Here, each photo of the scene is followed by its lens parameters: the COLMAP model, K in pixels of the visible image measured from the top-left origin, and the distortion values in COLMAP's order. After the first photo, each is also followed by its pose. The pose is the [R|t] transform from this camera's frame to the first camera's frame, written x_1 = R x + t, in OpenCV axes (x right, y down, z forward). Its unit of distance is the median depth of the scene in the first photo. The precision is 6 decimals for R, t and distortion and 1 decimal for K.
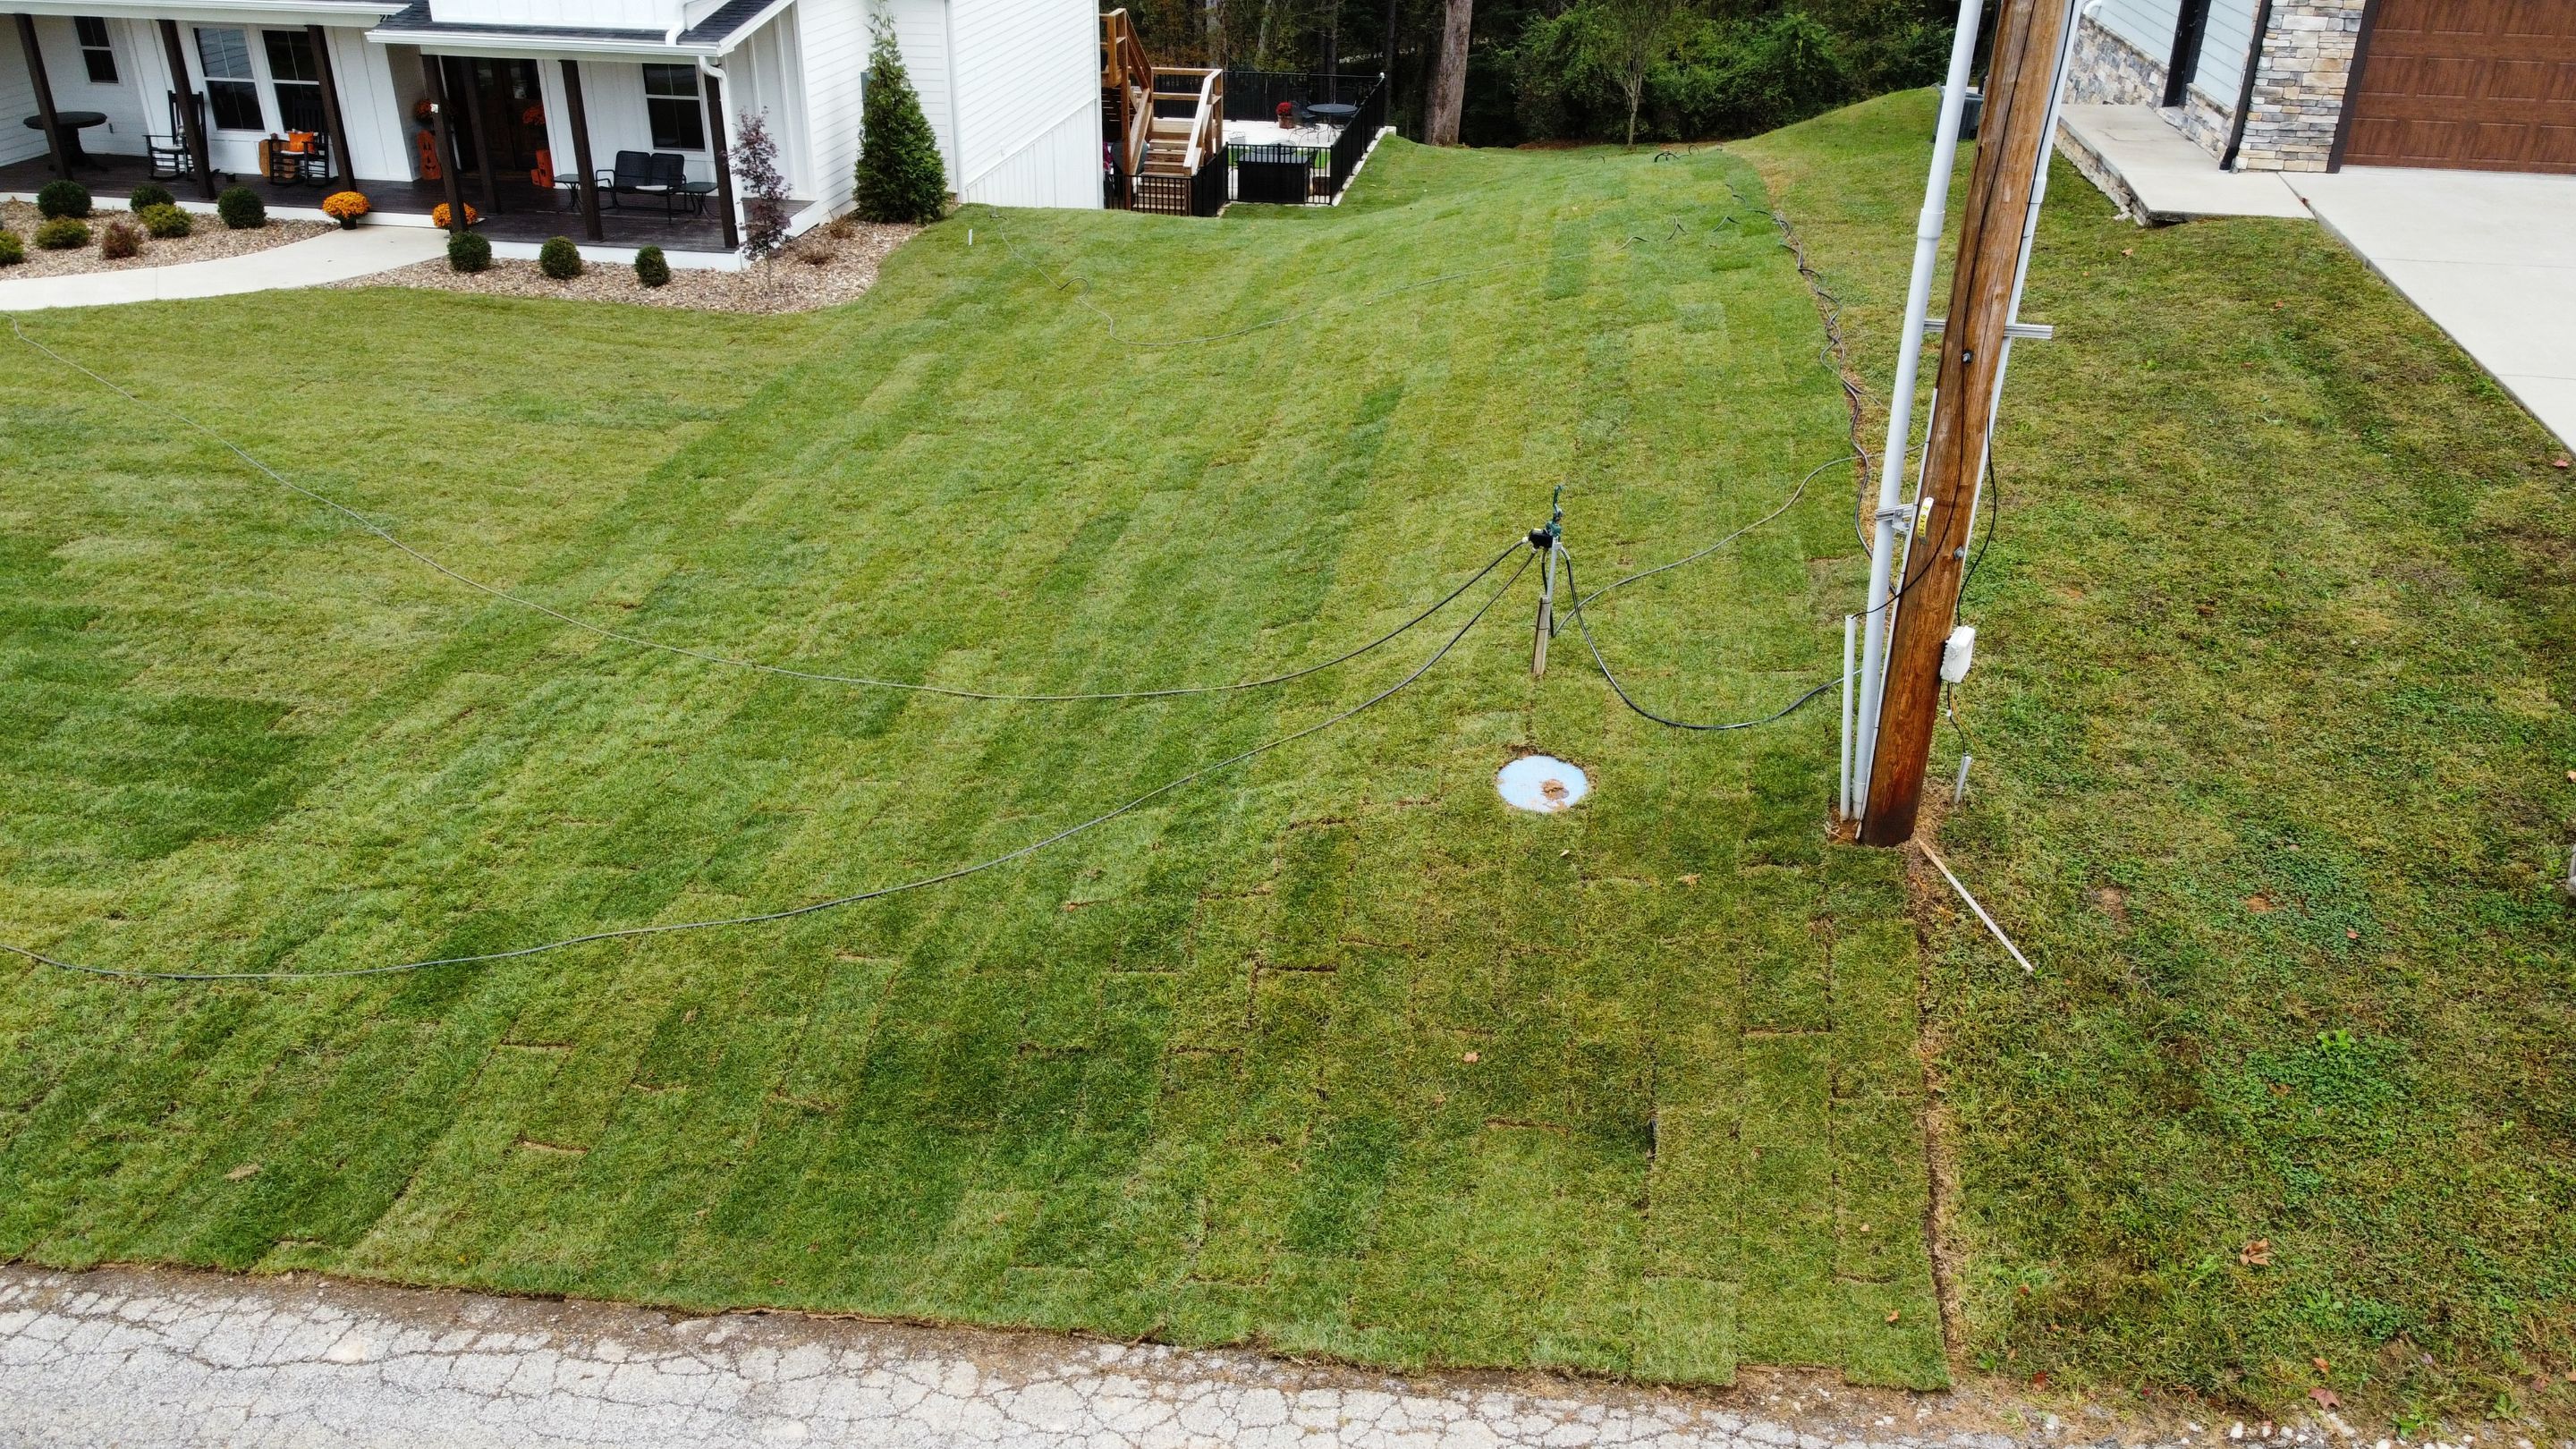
lens RADIAL K [[1934.3, 0, 1294.2], [0, 1934.3, 730.3], [0, 0, 1]] dist [0.012108, -0.014191]
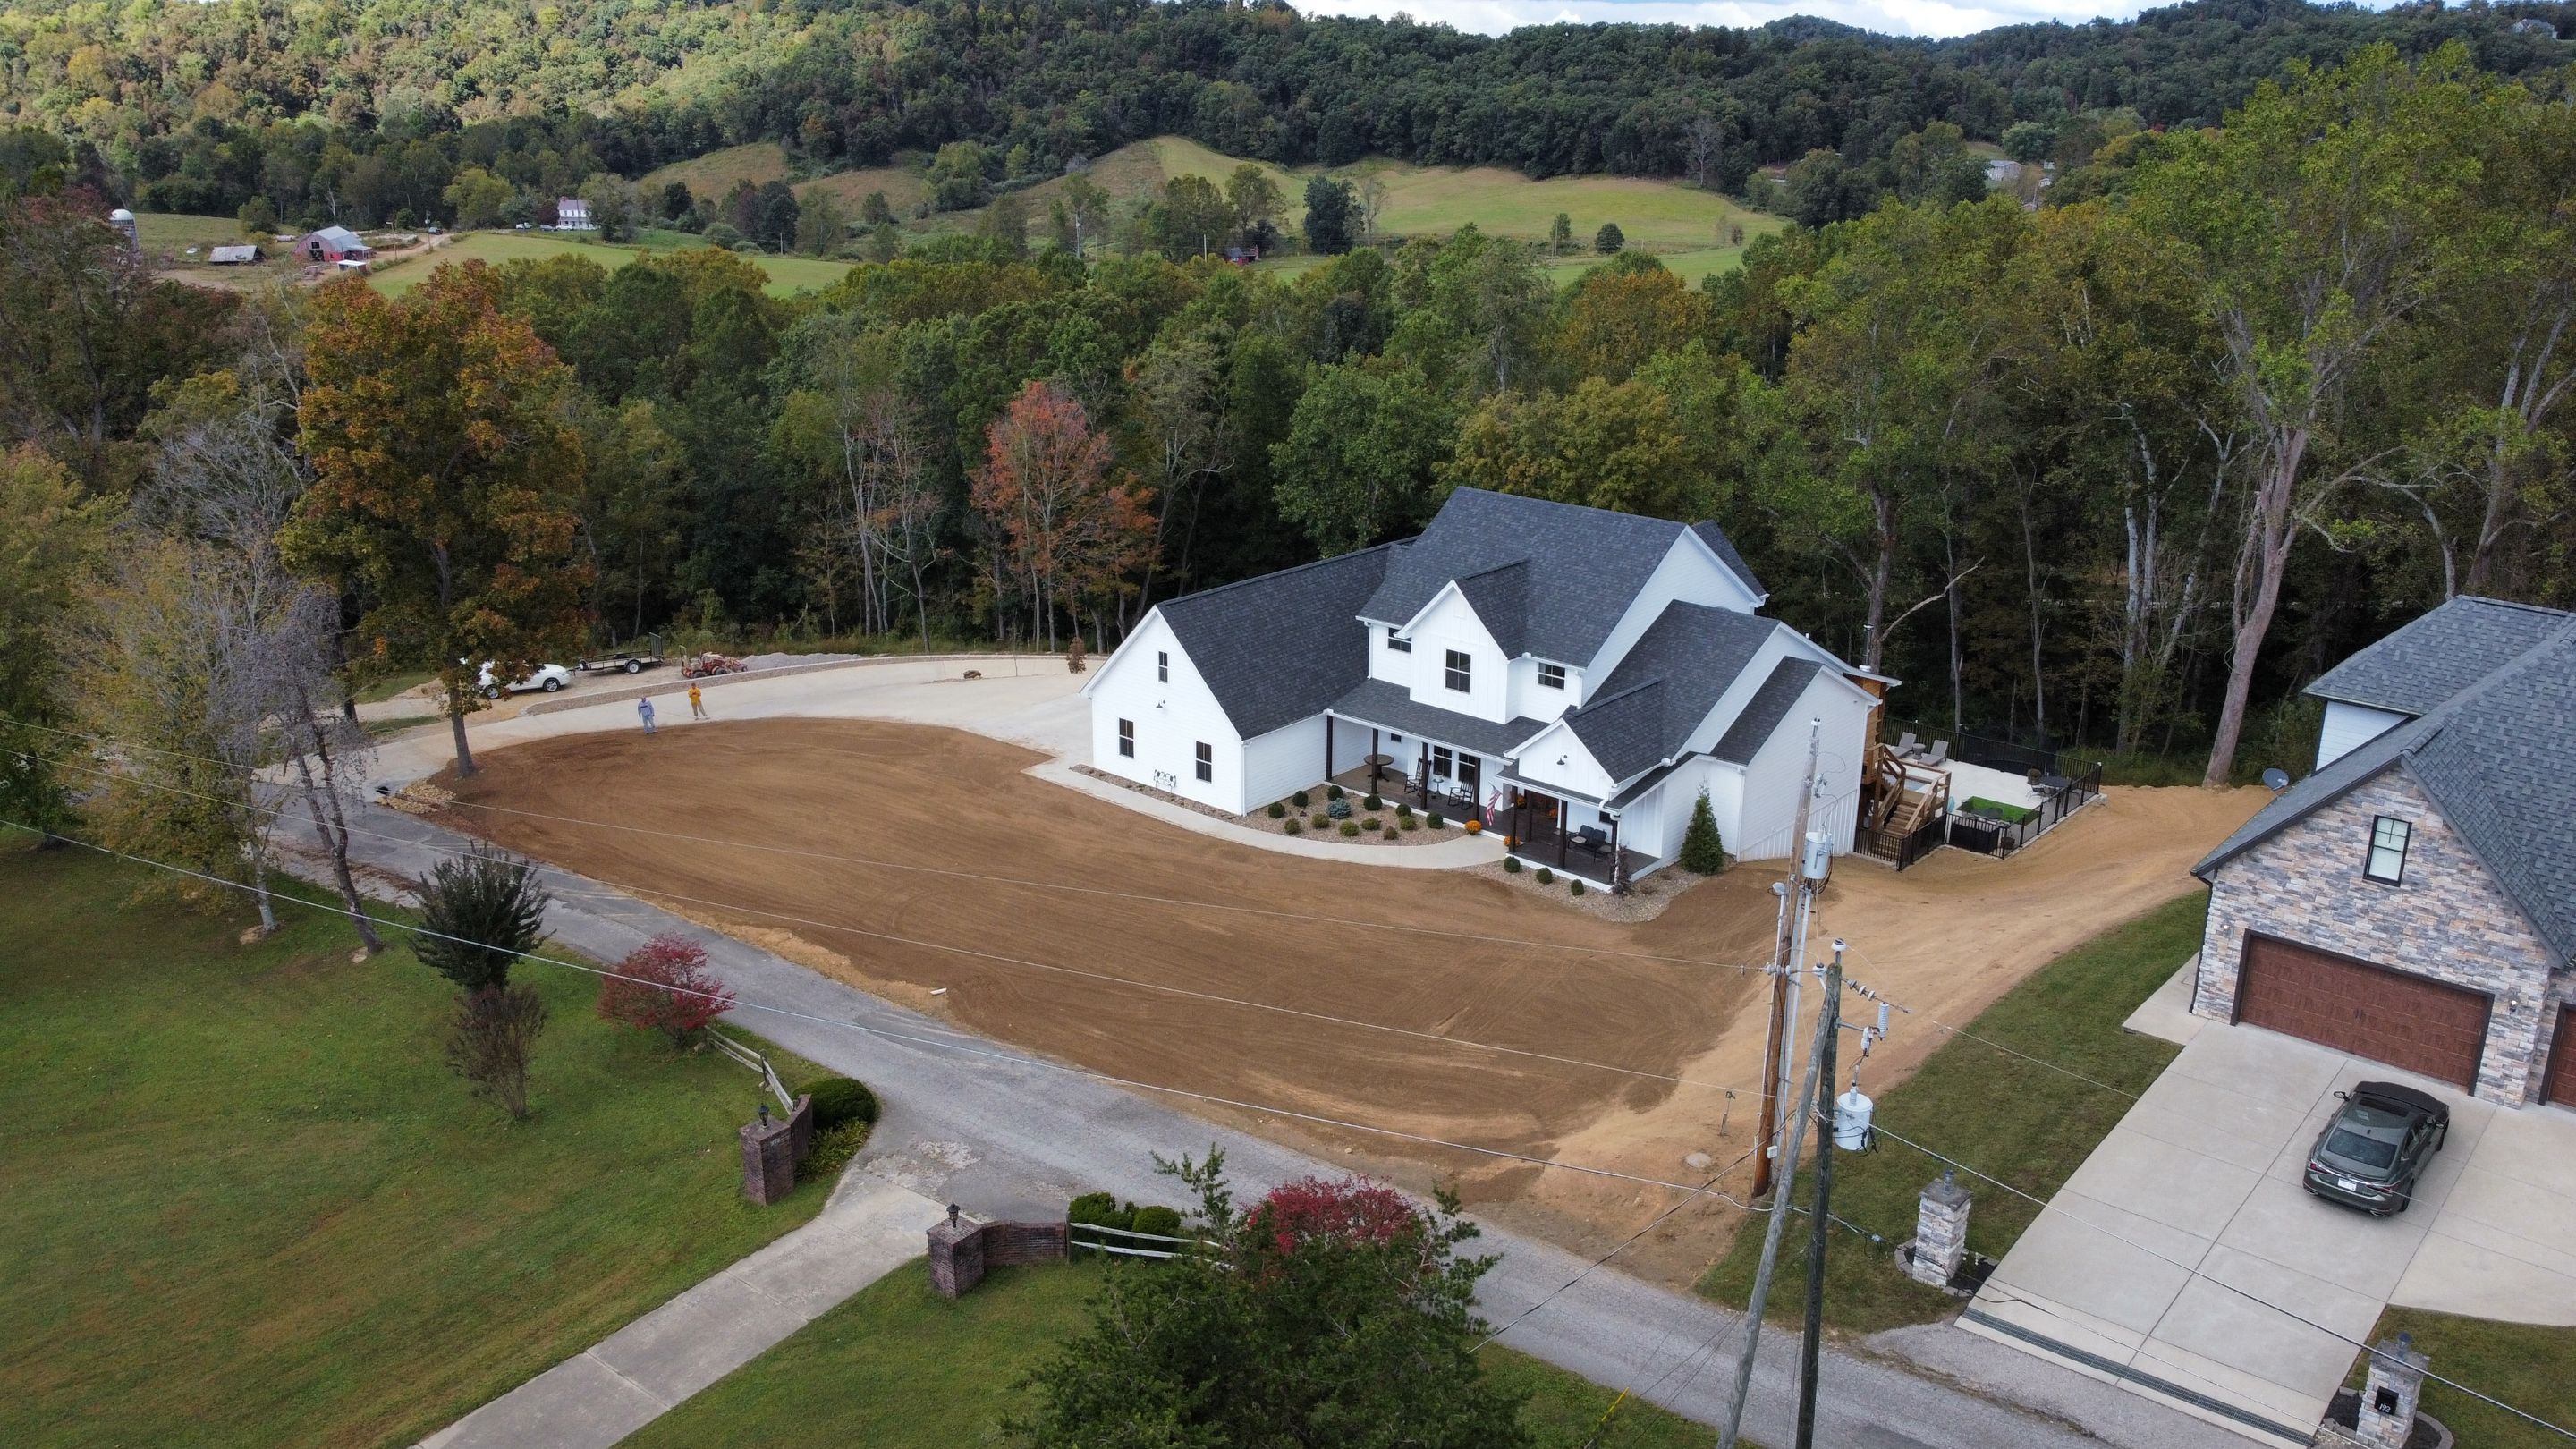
lens RADIAL K [[1967.9, 0, 1272.9], [0, 1967.9, 707.7], [0, 0, 1]] dist [0.006859, -0.013186]
pose [[0.839917, 0.158606, -0.519023, 0.885059], [-0.246969, 0.963285, -0.105296, -0.147220], [0.483266, 0.216623, 0.848250, -1.979489]]
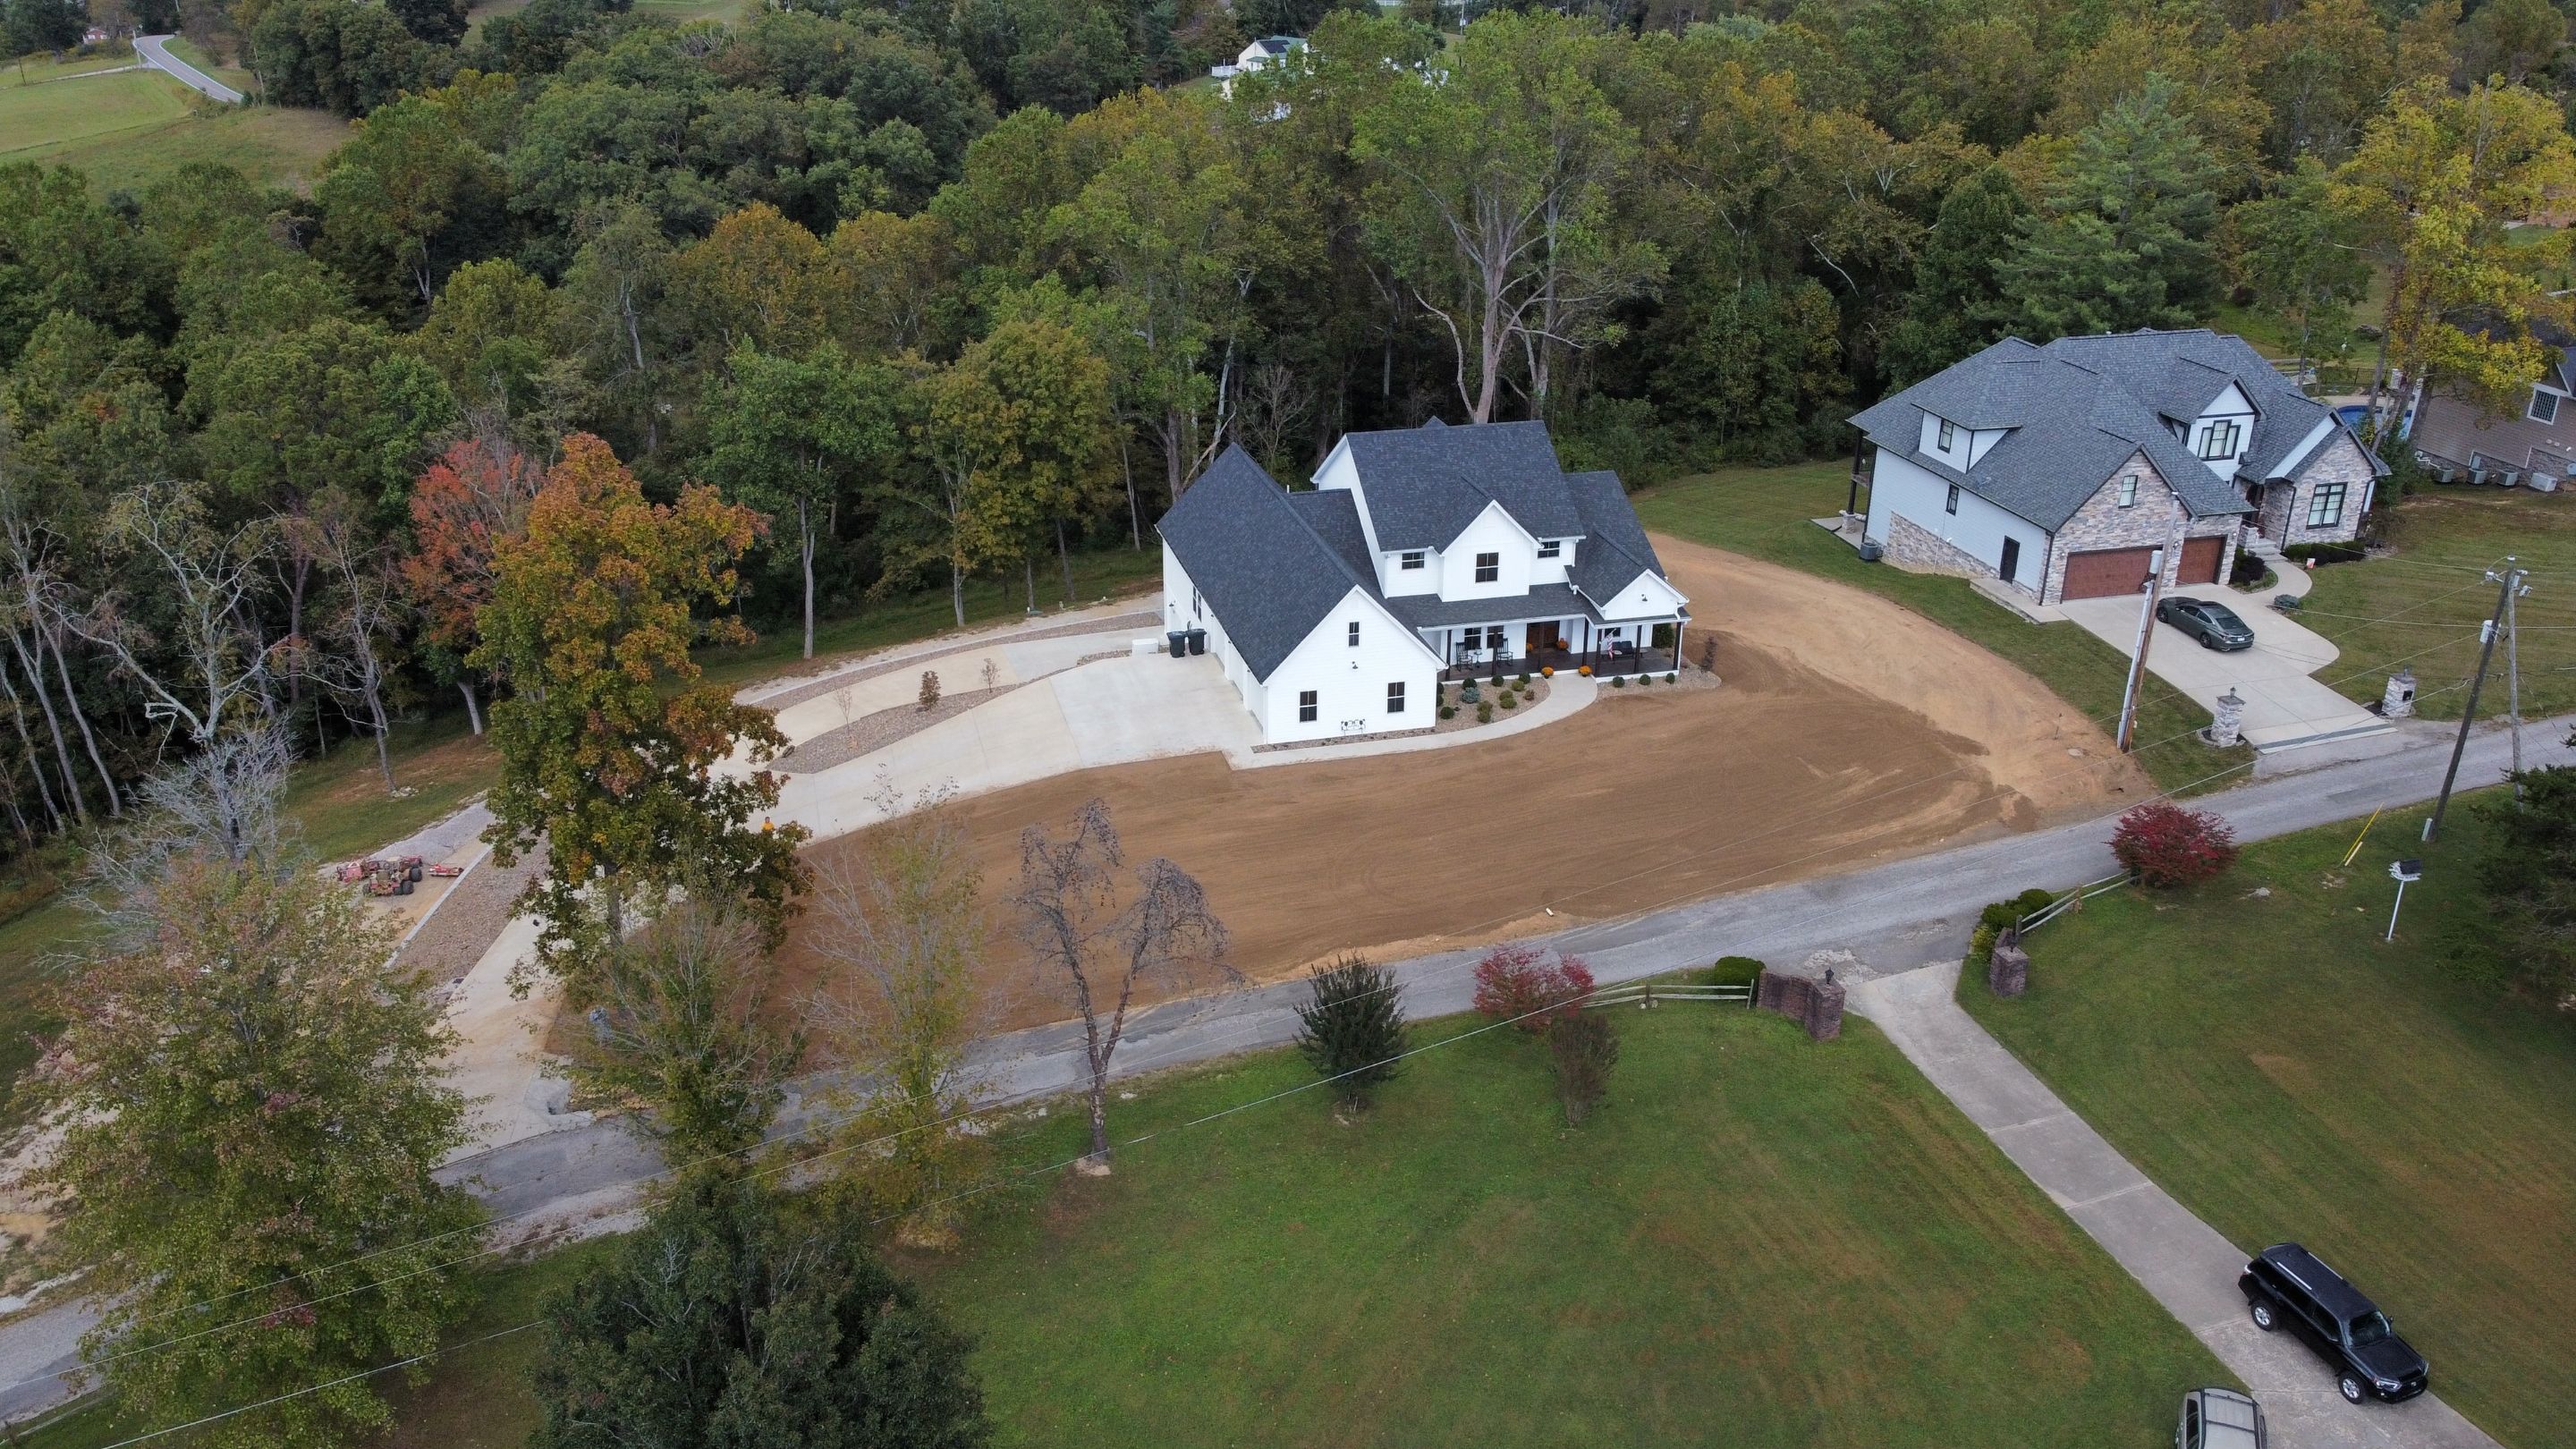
lens RADIAL K [[1951.1, 0, 1288.0], [0, 1951.1, 724.5], [0, 0, 1]] dist [0.010573, -0.020686]
pose [[0.911469, -0.168776, 0.375152, -3.422314], [0.190999, 0.981331, -0.022561, -0.305848], [-0.364341, 0.092217, 0.926689, -3.028525]]
